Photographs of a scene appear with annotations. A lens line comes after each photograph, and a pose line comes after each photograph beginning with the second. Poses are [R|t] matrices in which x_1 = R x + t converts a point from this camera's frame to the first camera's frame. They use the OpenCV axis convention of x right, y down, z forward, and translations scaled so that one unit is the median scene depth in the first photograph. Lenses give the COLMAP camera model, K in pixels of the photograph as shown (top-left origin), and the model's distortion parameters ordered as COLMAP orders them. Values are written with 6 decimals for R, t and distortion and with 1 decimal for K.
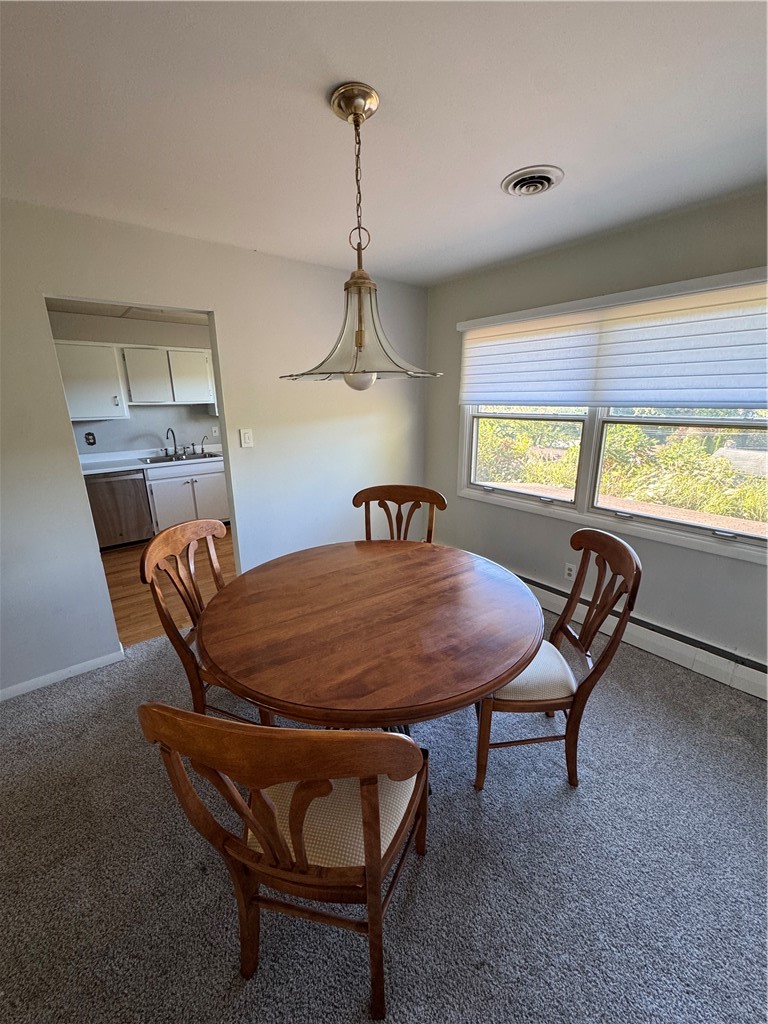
lens RADIAL K [[408.6, 0, 383.4], [0, 408.6, 512.4], [0, 0, 1]] dist [-0.002440, -0.000281]
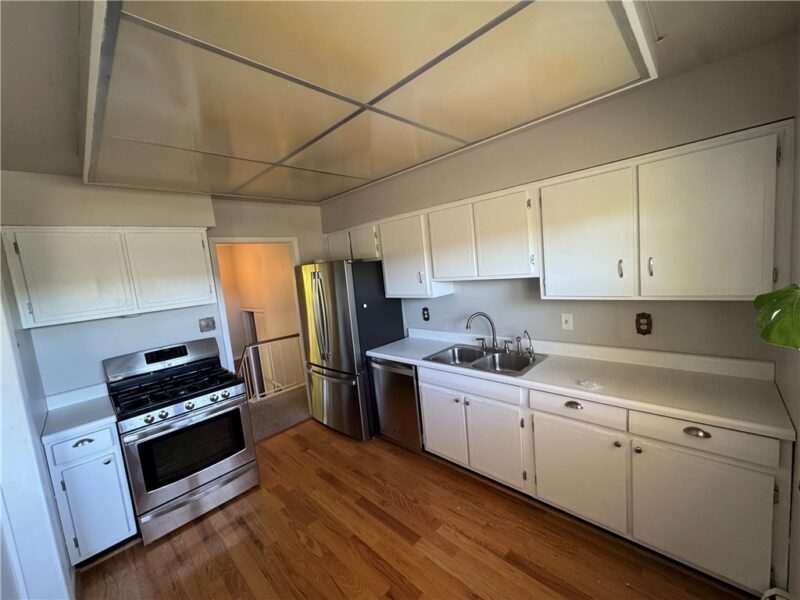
lens RADIAL K [[319.2, 0, 400.1], [0, 319.2, 300.3], [0, 0, 1]] dist [-0.002440, -0.000281]
pose [[0.115507, 0.109085, -0.987299, -0.011597], [-0.180157, 0.979767, 0.087176, -0.355846], [0.976832, 0.167800, 0.132823, 1.132137]]
